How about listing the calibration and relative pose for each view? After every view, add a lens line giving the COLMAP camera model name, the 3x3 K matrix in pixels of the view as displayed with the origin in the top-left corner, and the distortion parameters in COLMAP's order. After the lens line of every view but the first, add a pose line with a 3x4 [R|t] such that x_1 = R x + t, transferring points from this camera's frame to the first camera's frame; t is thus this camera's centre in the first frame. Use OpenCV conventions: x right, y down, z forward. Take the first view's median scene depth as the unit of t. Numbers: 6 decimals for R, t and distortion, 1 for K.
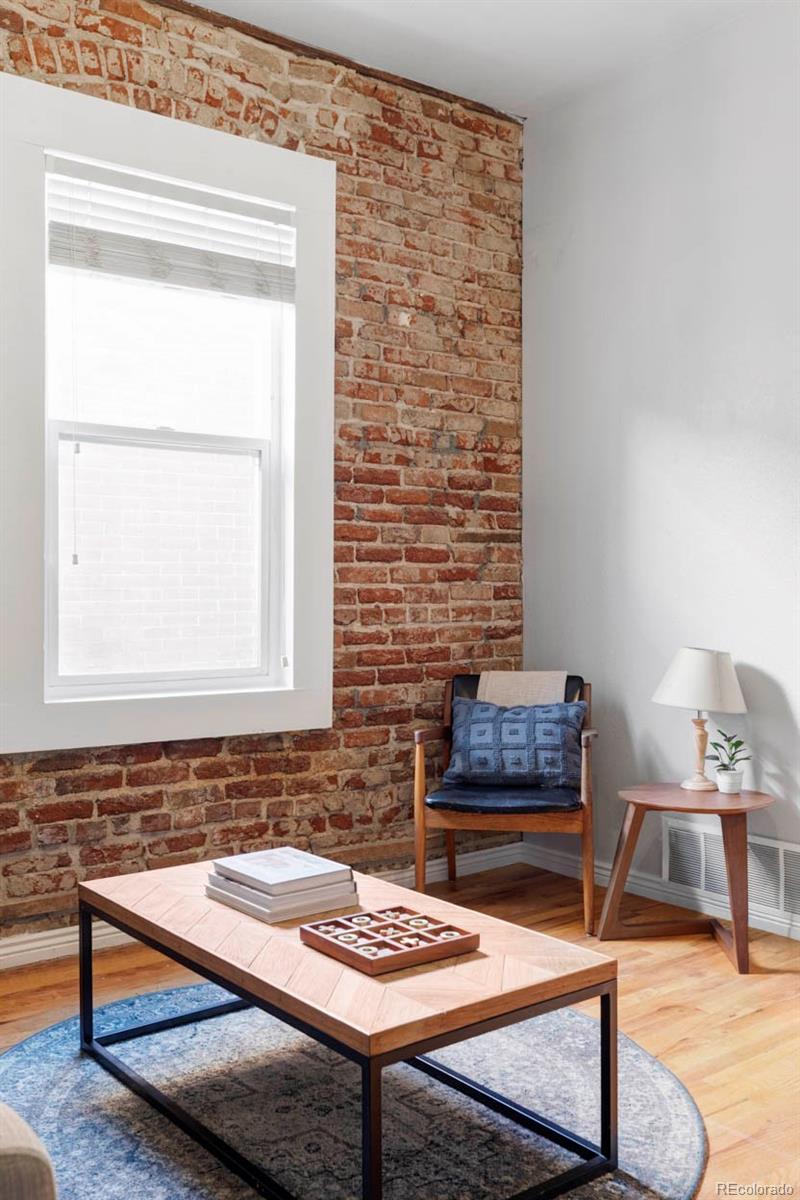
lens RADIAL K [[1147.8, 0, 400.0], [0, 1147.8, 600.0], [0, 0, 1]] dist [0.000218, 0.002369]
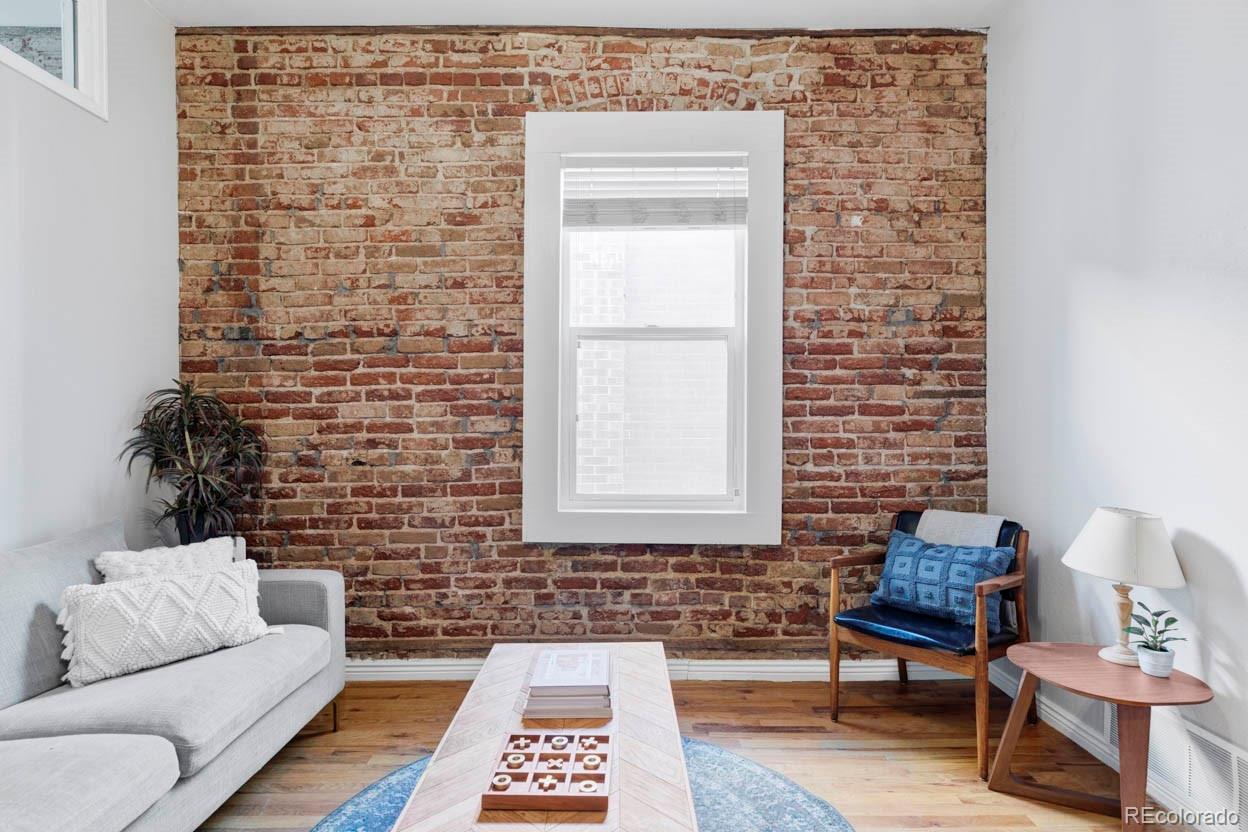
lens RADIAL K [[645.3, 0, 624.0], [0, 645.3, 416.0], [0, 0, 1]] dist [-0.002001, 0.000838]
pose [[0.789030, -0.003192, -0.614346, 0.247487], [-0.006932, 0.999877, -0.014099, -0.022596], [0.614316, 0.015383, 0.788910, 0.312960]]
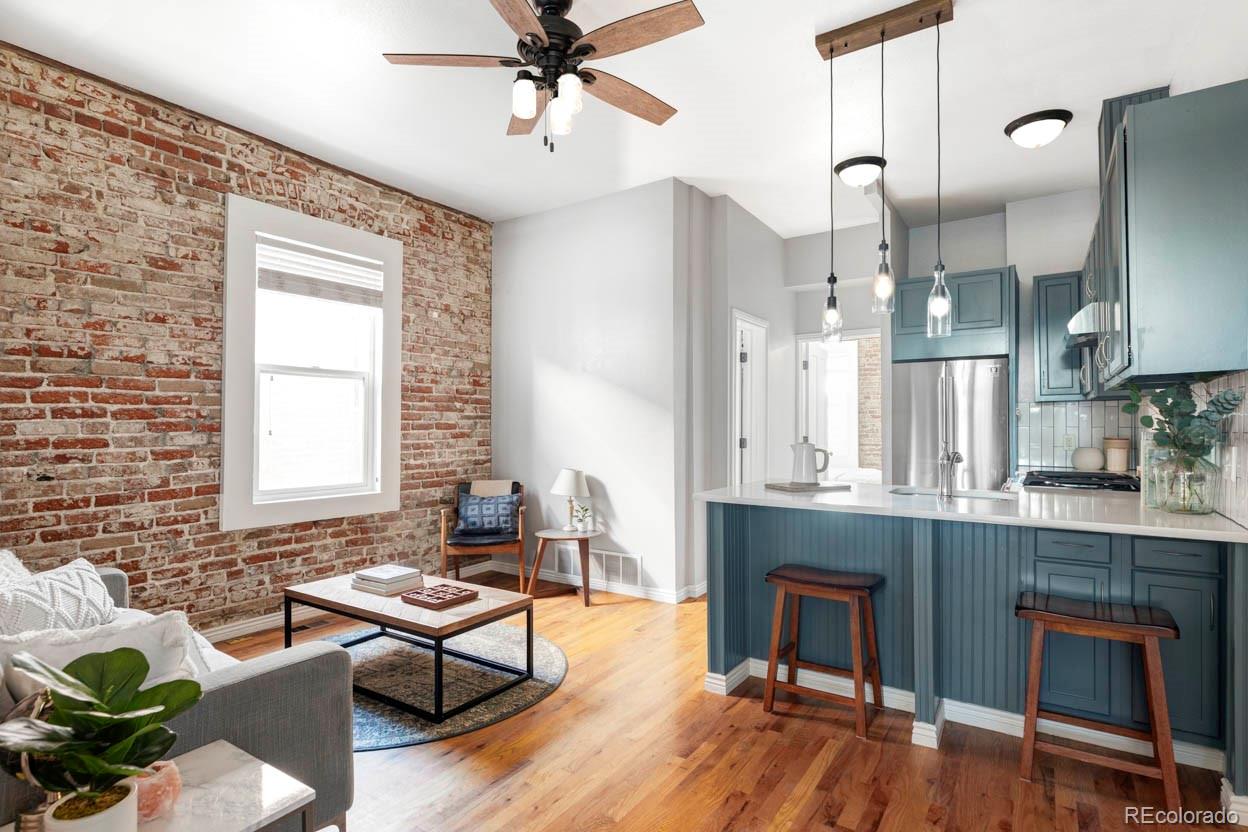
lens RADIAL K [[636.6, 0, 624.0], [0, 636.6, 416.0], [0, 0, 1]] dist [-0.000764, 0.000127]
pose [[0.949234, 0.004281, 0.314543, -0.036394], [0.003819, 0.999677, -0.025130, -0.029304], [-0.314549, 0.025055, 0.948911, -0.230001]]
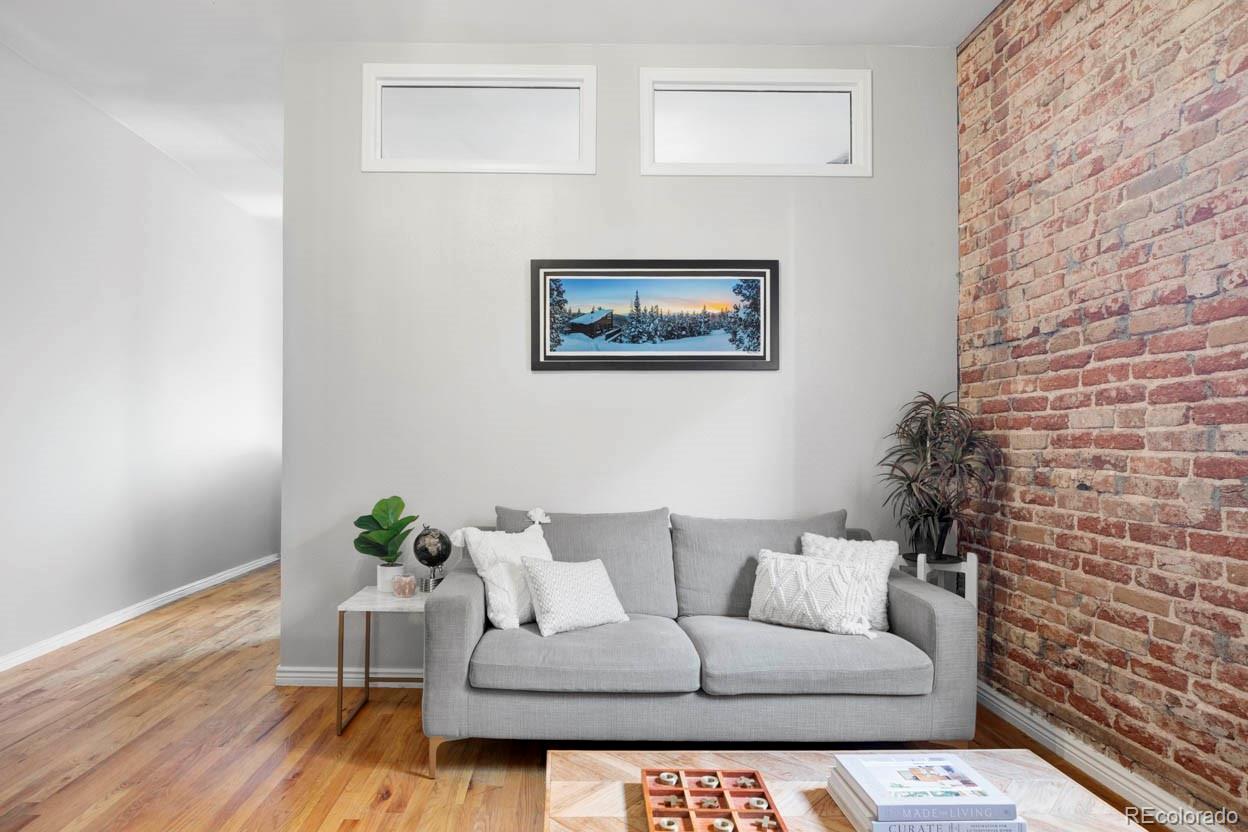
lens RADIAL K [[698.8, 0, 573.2], [0, 698.8, 439.3], [0, 0, 1]] dist [-0.007402, -0.000683]
pose [[-0.609938, 0.003573, -0.792441, 0.313382], [-0.017683, 0.999679, 0.018117, -0.021893], [0.792252, 0.025063, -0.609679, 0.731536]]
